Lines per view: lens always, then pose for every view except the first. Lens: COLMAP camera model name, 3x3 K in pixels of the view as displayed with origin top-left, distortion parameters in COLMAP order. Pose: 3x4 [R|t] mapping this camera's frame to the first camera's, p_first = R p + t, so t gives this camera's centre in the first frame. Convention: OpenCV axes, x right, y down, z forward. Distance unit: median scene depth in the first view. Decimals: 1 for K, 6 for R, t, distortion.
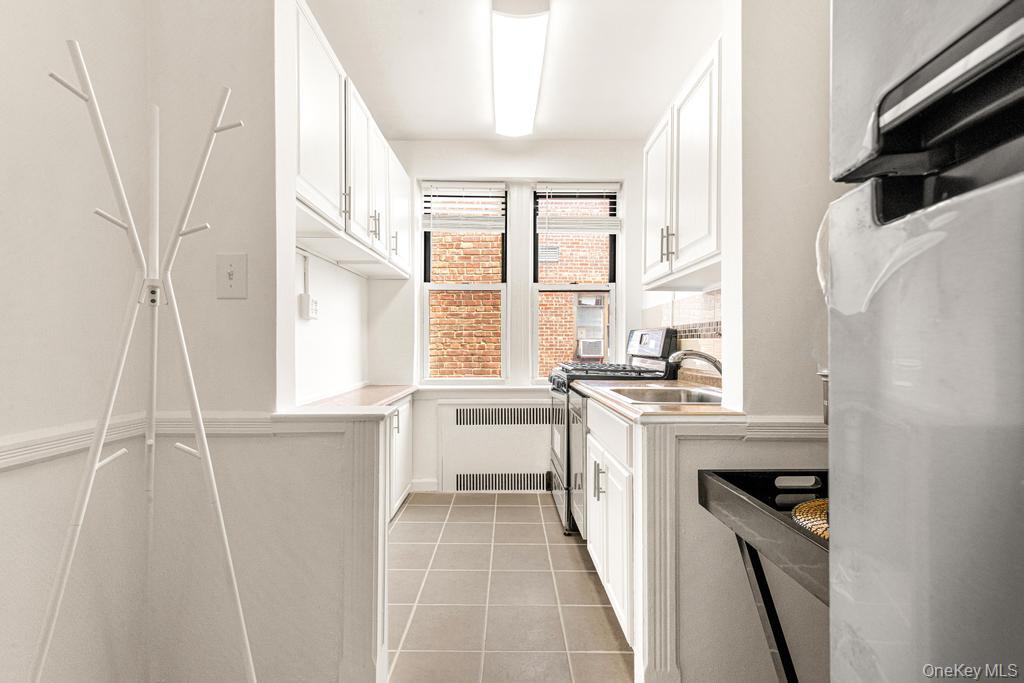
lens RADIAL K [[490.6, 0, 507.6], [0, 490.6, 342.4], [0, 0, 1]] dist [0.027652, -0.000046]
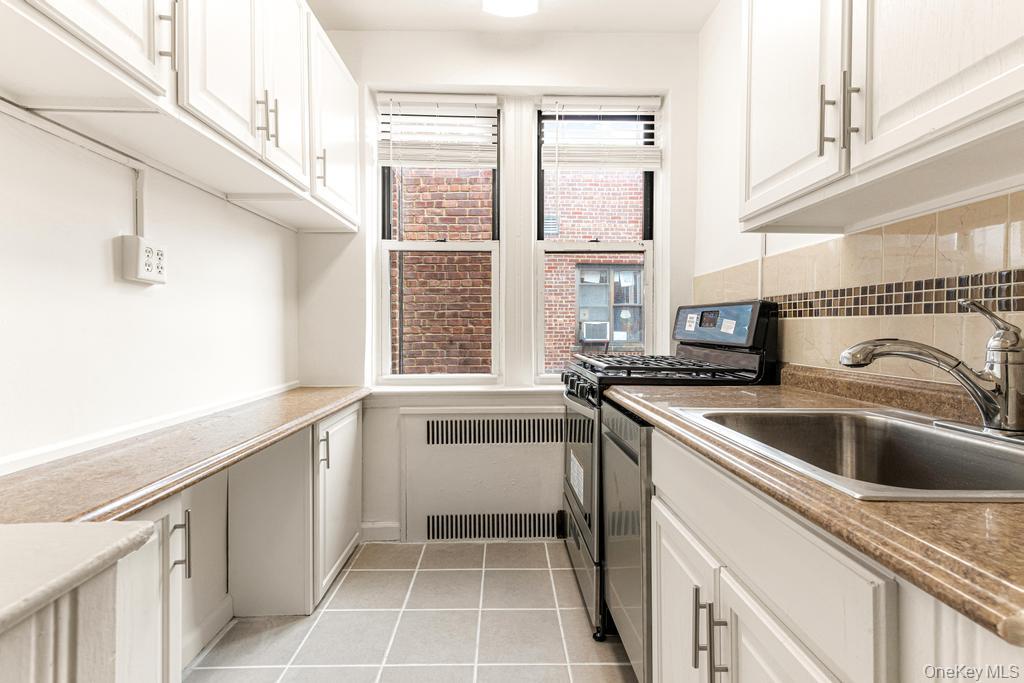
lens RADIAL K [[508.9, 0, 510.9], [0, 508.9, 327.4], [0, 0, 1]] dist [0.027578, -0.000464]
pose [[0.999824, -0.002127, 0.018657, 0.000623], [0.002040, 0.999987, 0.004680, 0.001016], [-0.018666, -0.004641, 0.999815, 0.275731]]
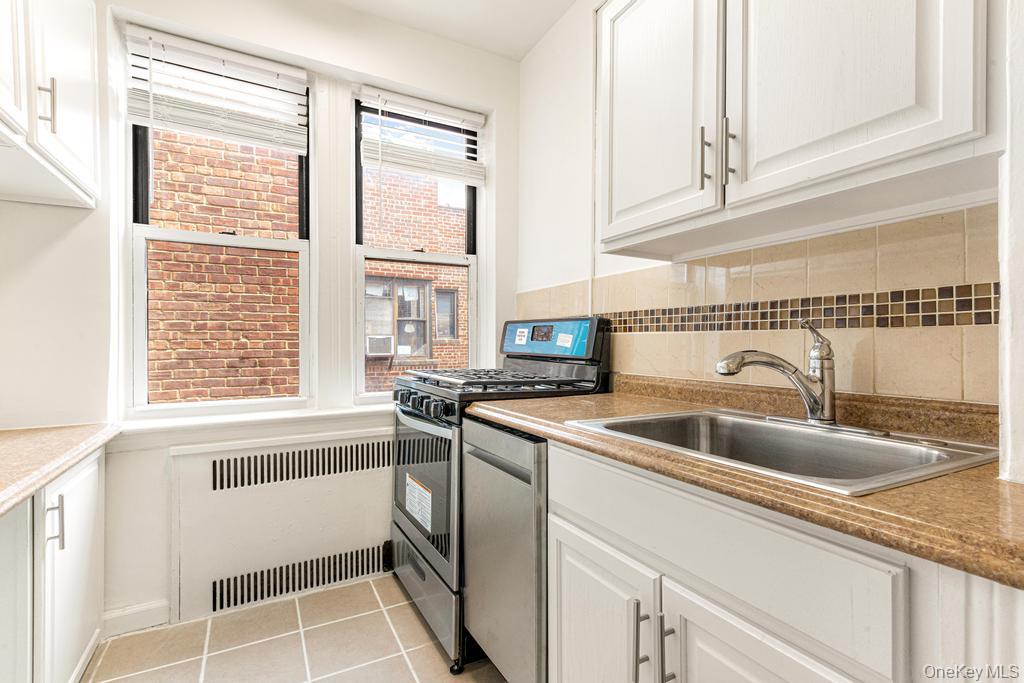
lens RADIAL K [[496.6, 0, 537.4], [0, 496.6, 341.7], [0, 0, 1]] dist [0.028354, -0.008913]
pose [[0.869860, -0.003524, 0.493285, -0.064058], [0.000732, 0.999983, 0.005853, 0.001176], [-0.493297, -0.004730, 0.869848, 0.334663]]
